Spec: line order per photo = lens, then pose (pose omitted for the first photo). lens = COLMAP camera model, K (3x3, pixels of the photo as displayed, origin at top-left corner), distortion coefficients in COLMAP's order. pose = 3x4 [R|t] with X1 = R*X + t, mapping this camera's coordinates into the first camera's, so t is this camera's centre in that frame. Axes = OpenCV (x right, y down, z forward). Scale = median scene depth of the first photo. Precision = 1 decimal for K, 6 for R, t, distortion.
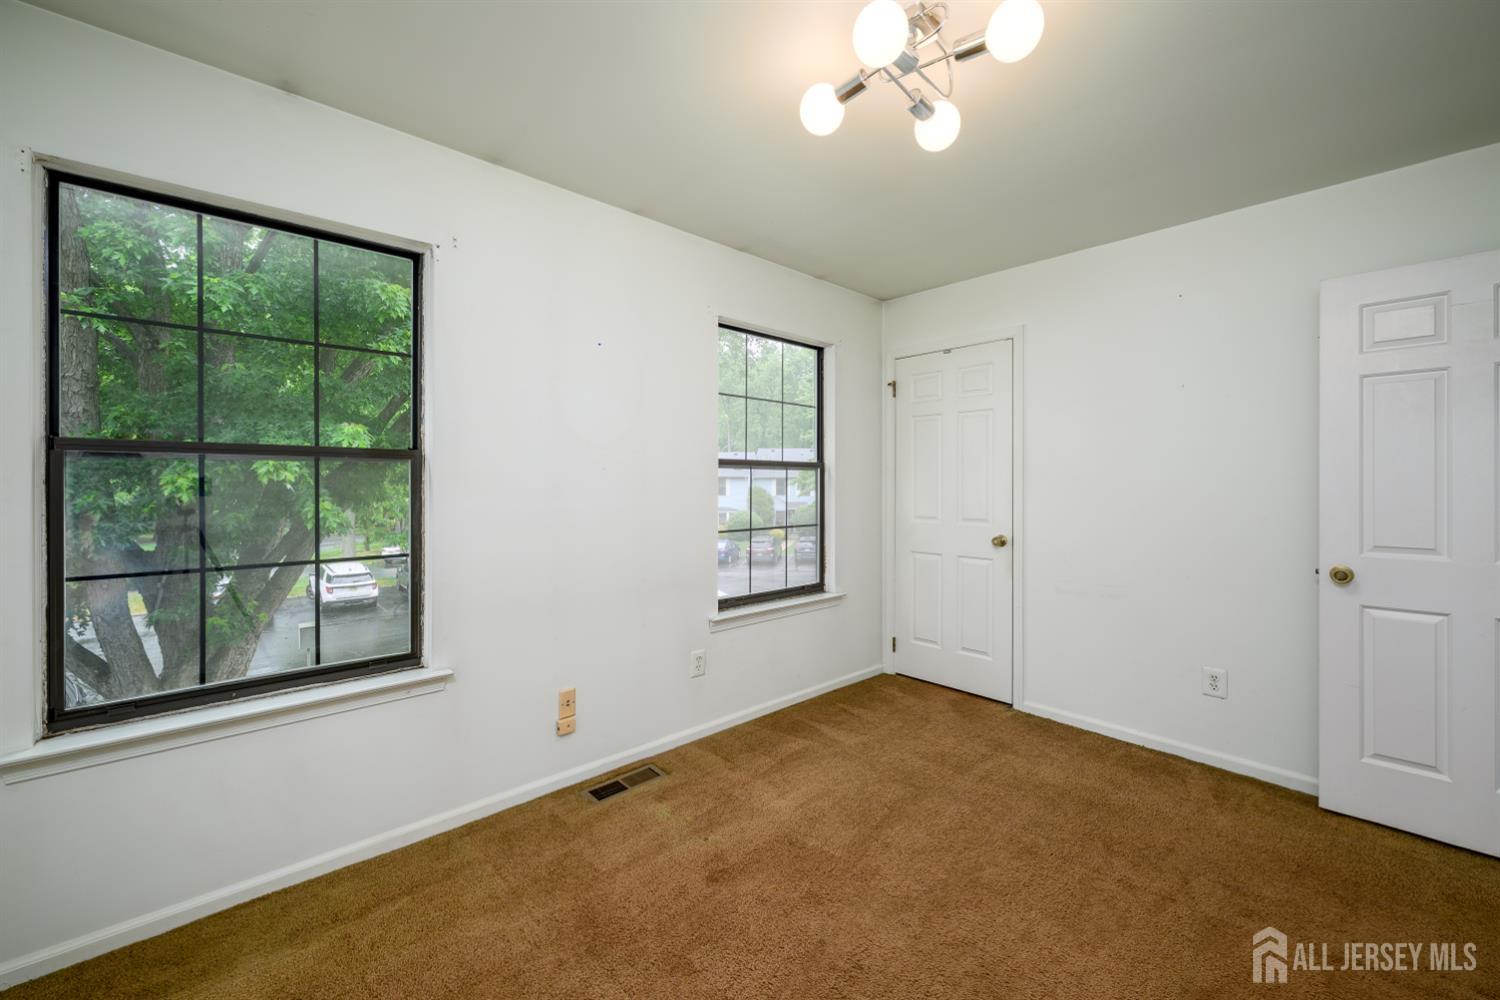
lens RADIAL K [[608.1, 0, 747.3], [0, 608.1, 481.2], [0, 0, 1]] dist [-0.002193, -0.000314]
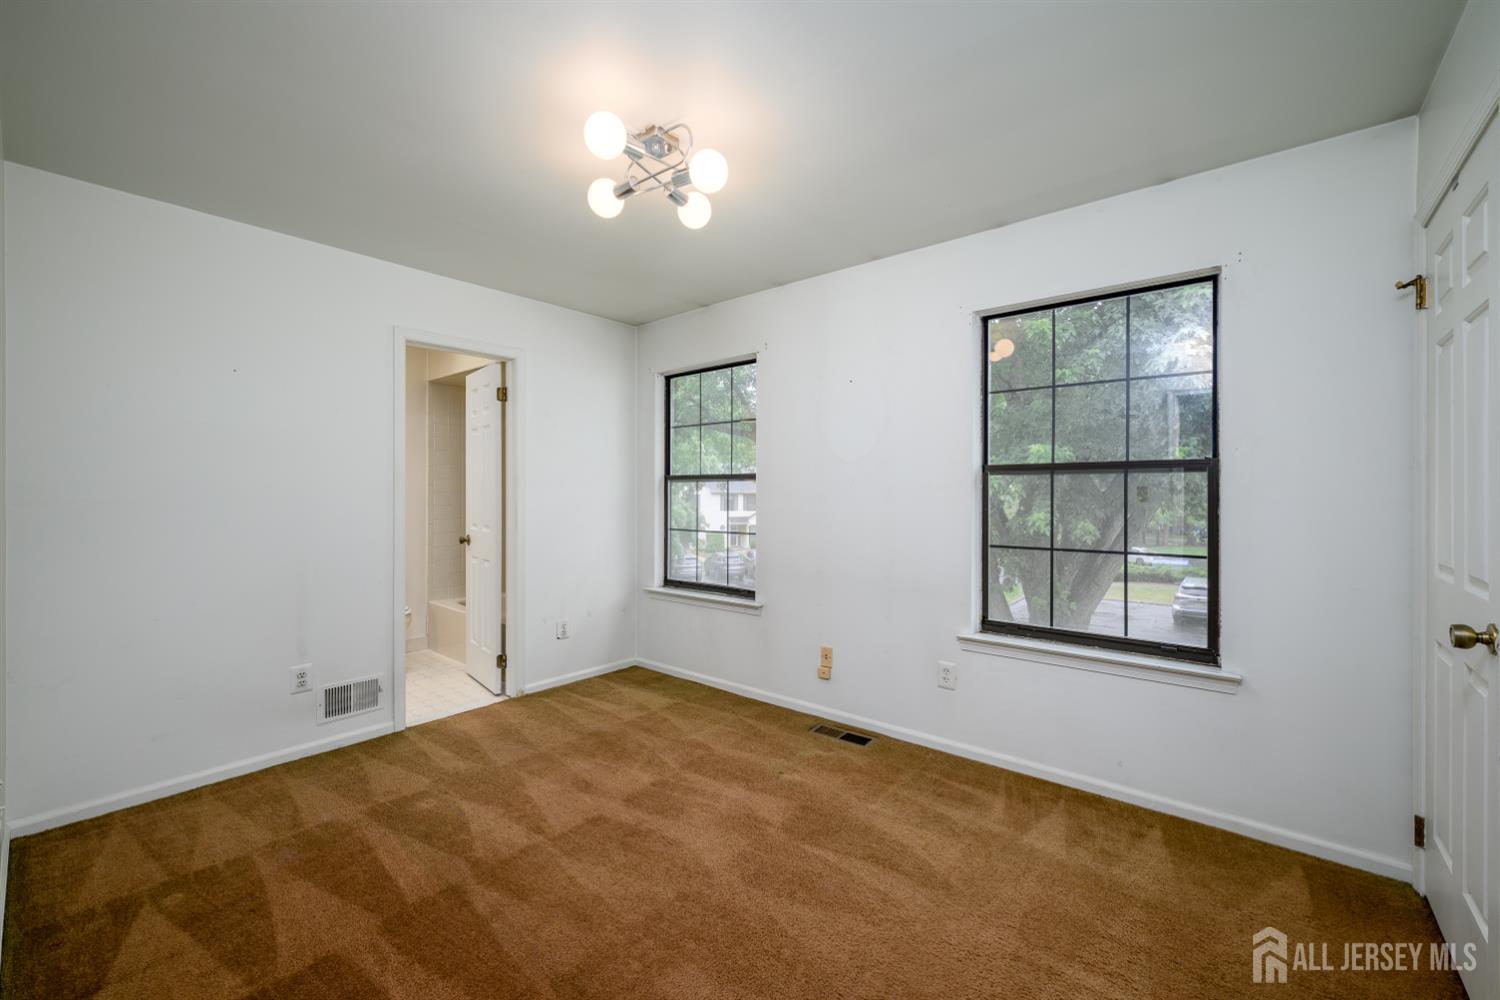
lens RADIAL K [[596.2, 0, 748.5], [0, 596.2, 493.4], [0, 0, 1]] dist [-0.000671, -0.000105]
pose [[0.134020, -0.002450, -0.990976, 0.832895], [0.002228, 0.999995, -0.002171, 0.007036], [0.990976, -0.001917, 0.134025, 0.554769]]
